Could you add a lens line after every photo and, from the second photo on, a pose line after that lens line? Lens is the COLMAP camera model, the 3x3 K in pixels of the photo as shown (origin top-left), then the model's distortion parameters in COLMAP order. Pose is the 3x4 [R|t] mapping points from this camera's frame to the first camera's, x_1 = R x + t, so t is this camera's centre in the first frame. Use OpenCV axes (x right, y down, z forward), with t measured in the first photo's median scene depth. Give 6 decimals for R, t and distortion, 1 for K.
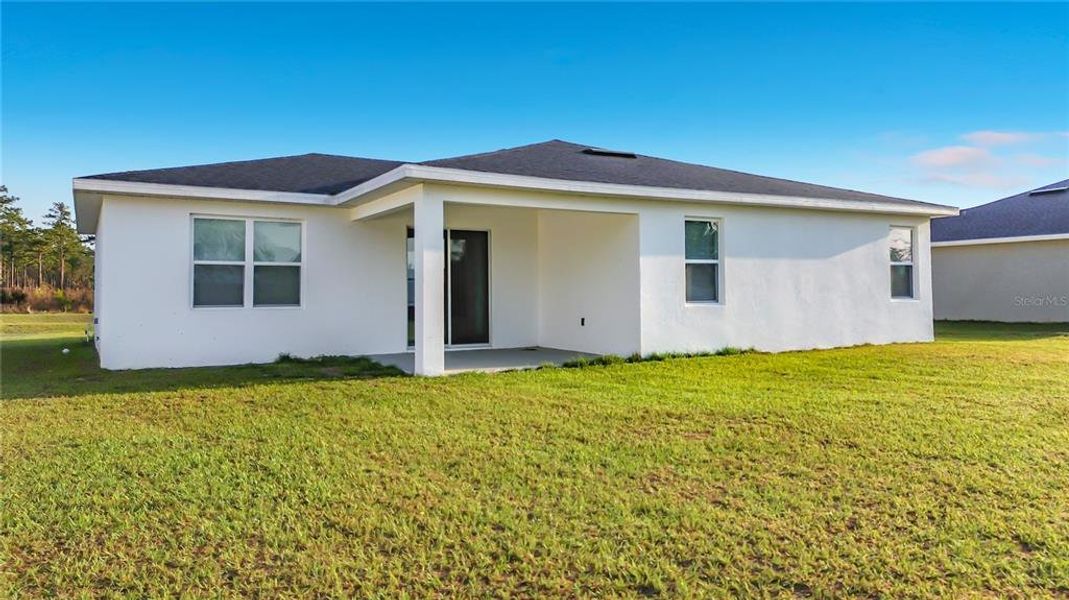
lens RADIAL K [[784.2, 0, 537.0], [0, 784.2, 297.5], [0, 0, 1]] dist [0.081196, -0.010946]
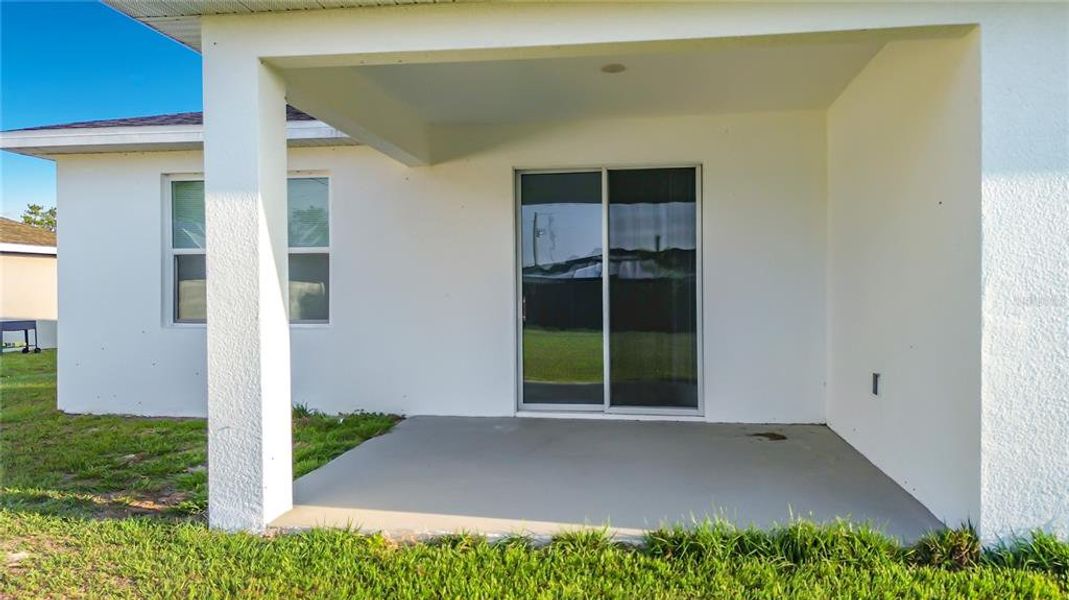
lens RADIAL K [[784.2, 0, 539.6], [0, 784.2, 299.6], [0, 0, 1]] dist [0.081196, -0.010946]
pose [[0.775560, 0.007199, -0.631233, 0.181947], [-0.004212, 0.999972, 0.006230, -0.010249], [0.631260, -0.002173, 0.775568, 0.649037]]
